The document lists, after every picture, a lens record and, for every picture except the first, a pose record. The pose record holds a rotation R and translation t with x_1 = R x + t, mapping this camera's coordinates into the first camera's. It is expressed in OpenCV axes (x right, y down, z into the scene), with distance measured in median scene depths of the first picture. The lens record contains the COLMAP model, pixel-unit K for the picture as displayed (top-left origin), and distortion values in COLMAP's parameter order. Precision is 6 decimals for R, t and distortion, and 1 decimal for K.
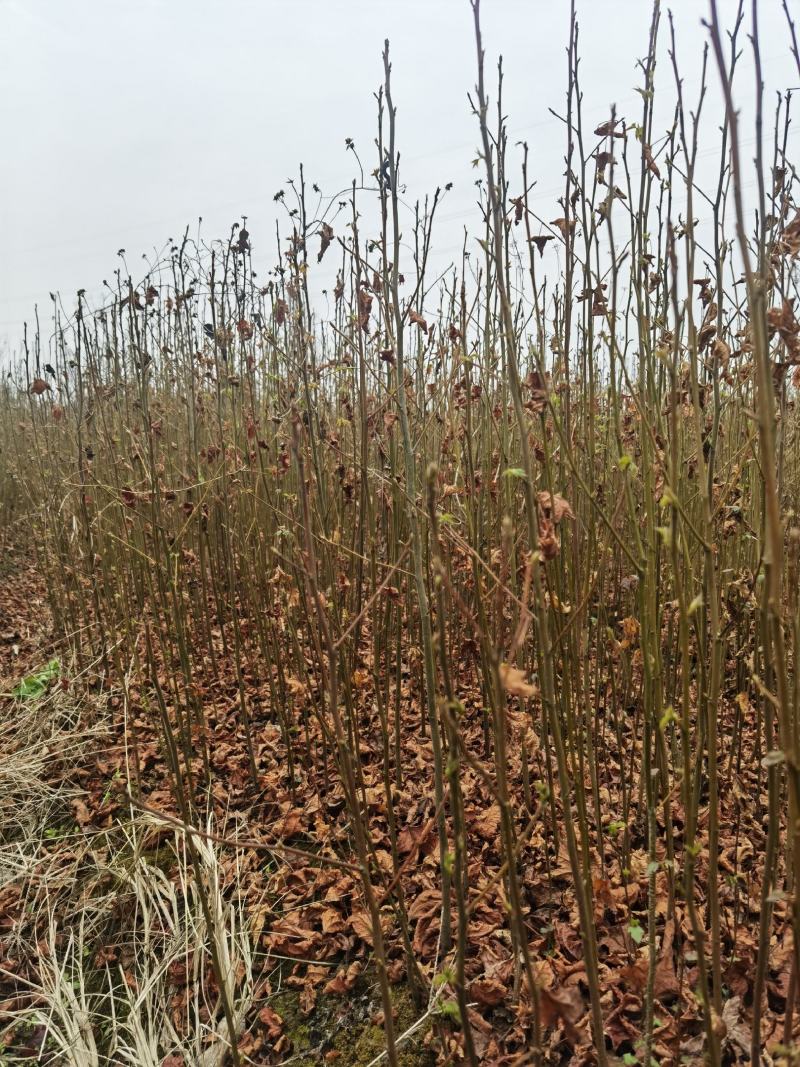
lens RADIAL K [[843.2, 0, 401.4], [0, 843.2, 524.8], [0, 0, 1]] dist [0.000168, 0.005808]
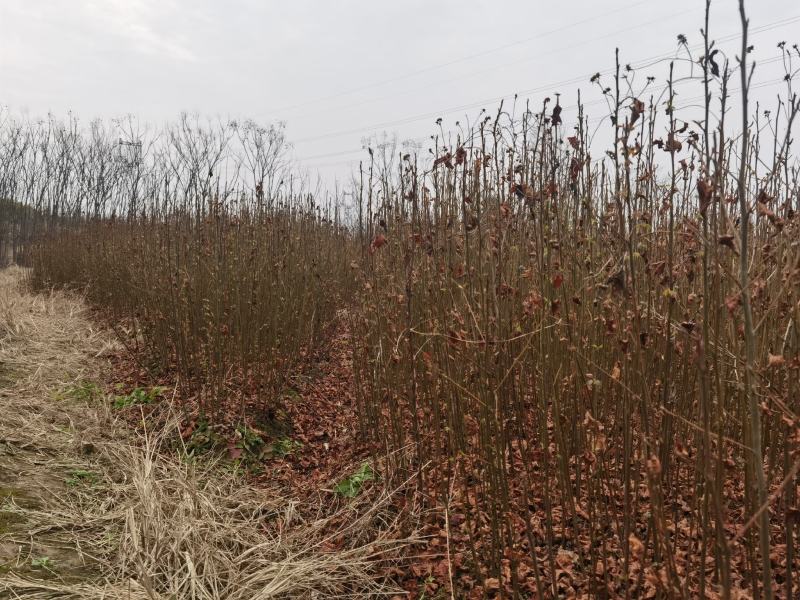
lens RADIAL K [[775.2, 0, 399.1], [0, 775.2, 293.0], [0, 0, 1]] dist [-0.005279, 0.034788]
pose [[0.951494, 0.028128, -0.306380, -0.066793], [-0.045410, 0.997745, -0.049424, -0.039667], [0.304299, 0.060939, 0.950625, -0.040209]]
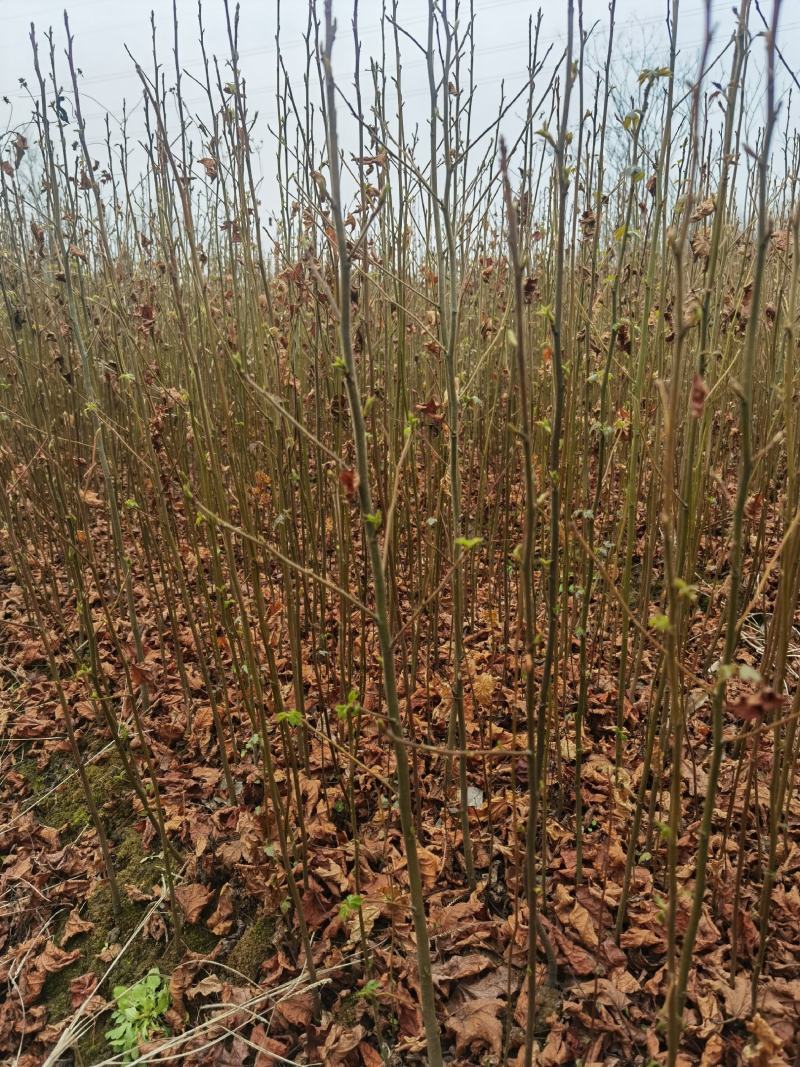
lens RADIAL K [[843.2, 0, 401.4], [0, 843.2, 524.8], [0, 0, 1]] dist [0.000168, 0.005808]
pose [[0.966929, -0.065961, 0.246370, 0.086552], [0.028951, 0.988121, 0.150927, -0.003781], [-0.253399, -0.138803, 0.957352, -0.252595]]
